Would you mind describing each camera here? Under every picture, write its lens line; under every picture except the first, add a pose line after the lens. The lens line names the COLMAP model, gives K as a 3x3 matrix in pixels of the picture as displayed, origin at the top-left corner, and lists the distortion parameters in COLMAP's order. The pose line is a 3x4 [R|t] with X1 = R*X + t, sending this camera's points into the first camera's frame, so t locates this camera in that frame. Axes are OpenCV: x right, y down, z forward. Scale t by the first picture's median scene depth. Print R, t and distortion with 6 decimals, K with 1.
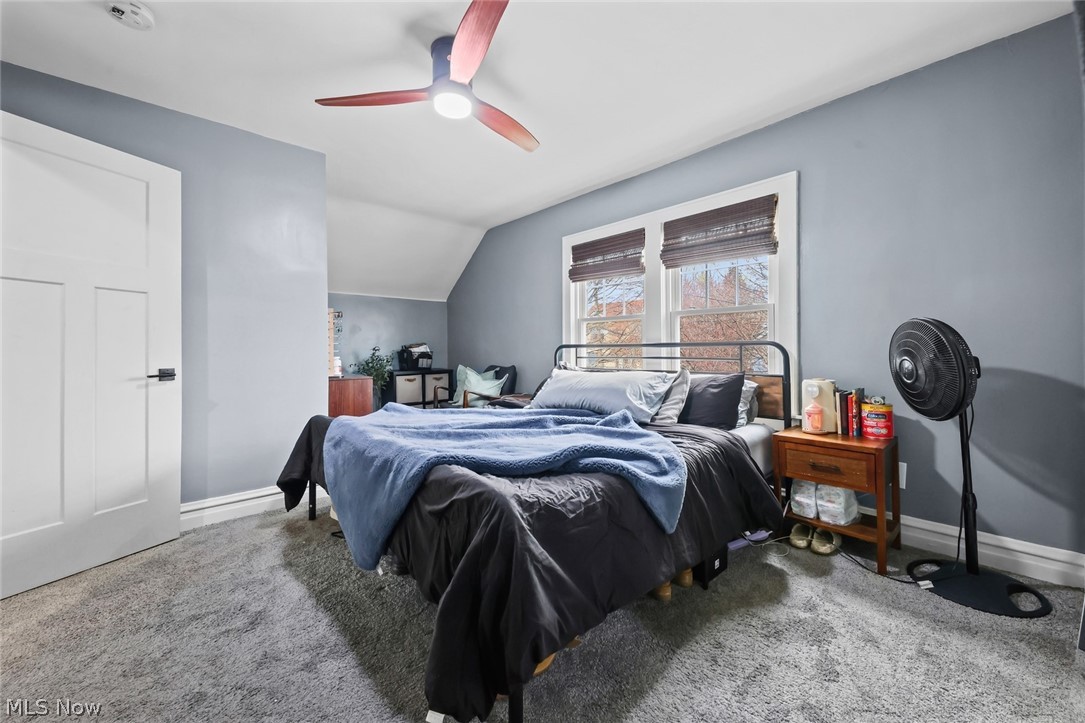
lens RADIAL K [[434.1, 0, 541.1], [0, 434.1, 357.0], [0, 0, 1]] dist [0.014544, -0.007469]
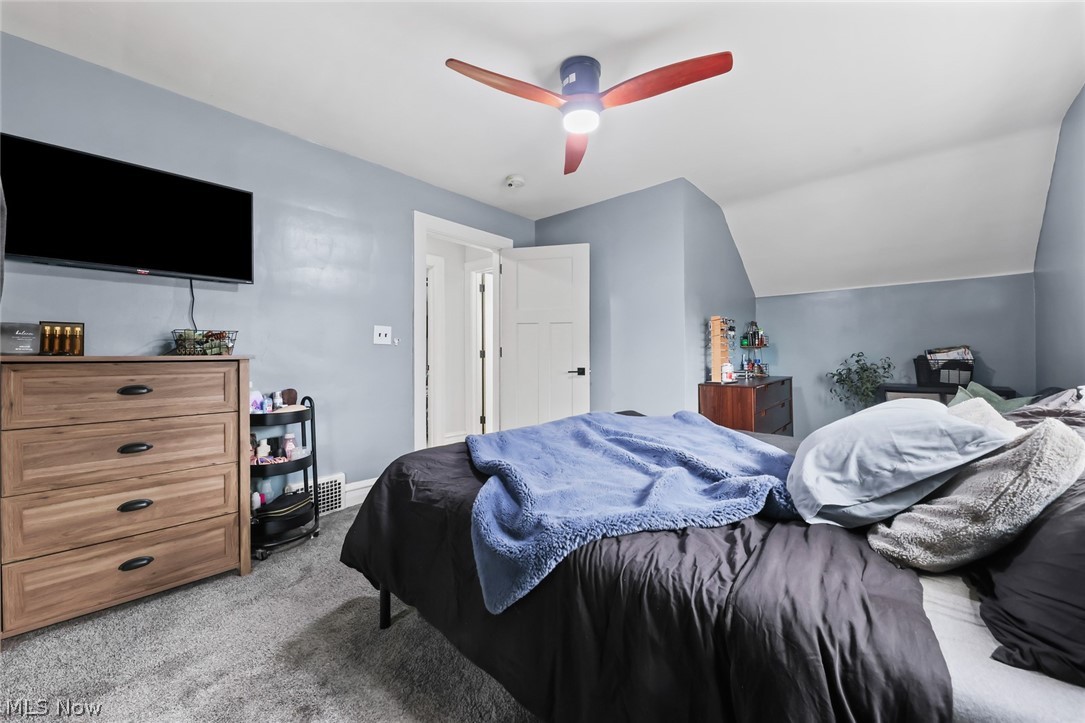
lens RADIAL K [[434.1, 0, 541.1], [0, 434.1, 357.0], [0, 0, 1]] dist [0.014544, -0.007469]
pose [[0.057674, 0.005183, -0.998322, 0.714751], [-0.016599, 0.999853, 0.004232, -0.016821], [0.998197, 0.016327, 0.057752, 0.732037]]
